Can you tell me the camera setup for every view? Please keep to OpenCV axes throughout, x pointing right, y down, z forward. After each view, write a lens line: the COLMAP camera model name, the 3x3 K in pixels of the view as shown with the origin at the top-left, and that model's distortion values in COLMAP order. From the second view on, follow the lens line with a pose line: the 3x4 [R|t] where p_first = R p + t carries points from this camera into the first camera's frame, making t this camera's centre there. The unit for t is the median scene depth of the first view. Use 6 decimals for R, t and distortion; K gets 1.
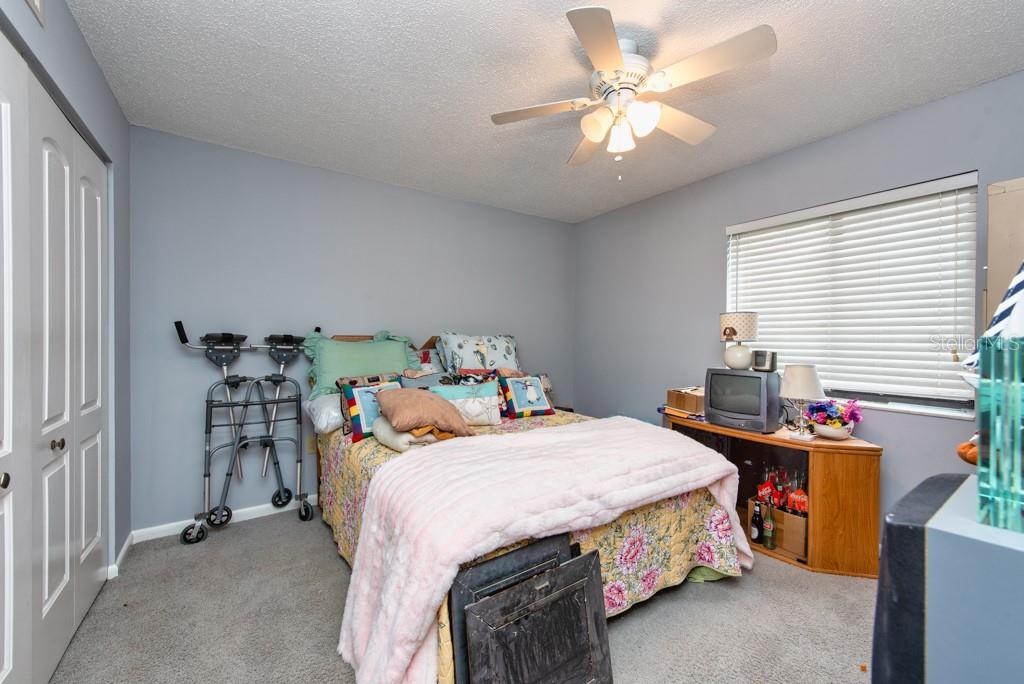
lens RADIAL K [[414.2, 0, 511.3], [0, 414.2, 339.4], [0, 0, 1]] dist [0.014141, -0.000951]
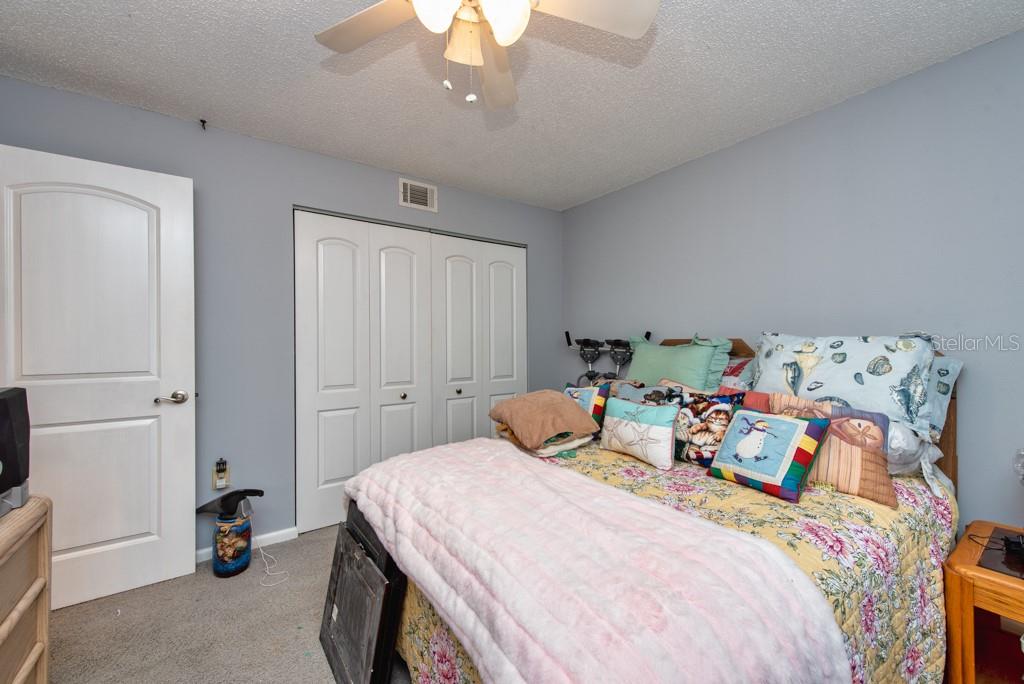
lens RADIAL K [[414.2, 0, 511.7], [0, 414.2, 343.2], [0, 0, 1]] dist [0.014141, -0.000951]
pose [[-0.012675, -0.002006, -0.999918, 0.646231], [-0.003517, 0.999992, -0.001962, 0.002986], [0.999913, 0.003492, -0.012682, 0.765746]]
